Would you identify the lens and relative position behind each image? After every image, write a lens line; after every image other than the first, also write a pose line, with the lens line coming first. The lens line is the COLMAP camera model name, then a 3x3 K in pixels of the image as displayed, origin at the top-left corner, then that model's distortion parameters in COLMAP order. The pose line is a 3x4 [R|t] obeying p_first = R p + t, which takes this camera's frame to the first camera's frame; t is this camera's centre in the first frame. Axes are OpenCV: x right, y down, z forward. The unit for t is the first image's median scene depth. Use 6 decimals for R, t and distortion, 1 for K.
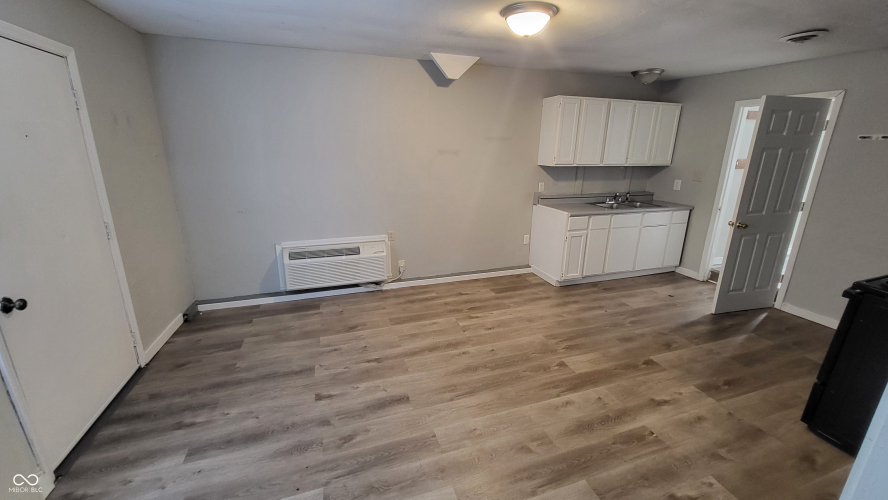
lens RADIAL K [[350.1, 0, 443.9], [0, 350.1, 247.0], [0, 0, 1]] dist [-0.002401, -0.000761]
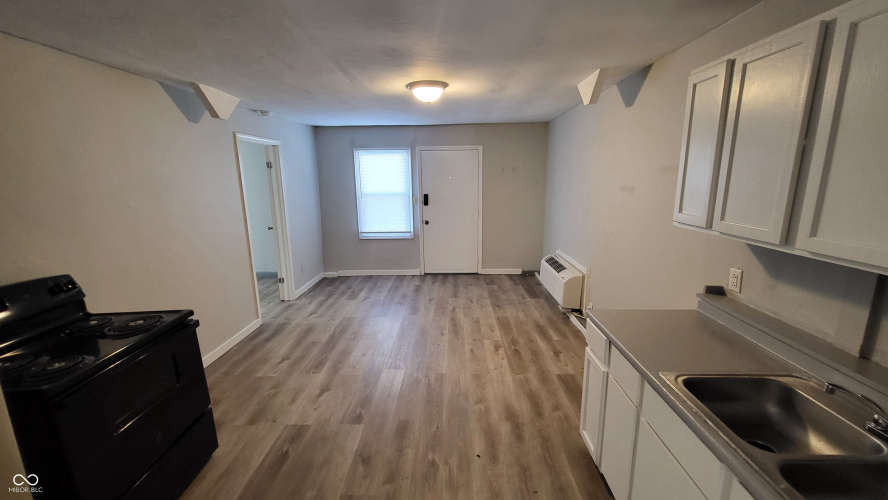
lens RADIAL K [[350.1, 0, 450.0], [0, 350.1, 251.2], [0, 0, 1]] dist [-0.002401, -0.000761]
pose [[-0.328146, 0.192837, -0.924735, 1.283972], [-0.254139, 0.924826, 0.283038, -0.393514], [0.909799, 0.327889, -0.254470, 1.326949]]
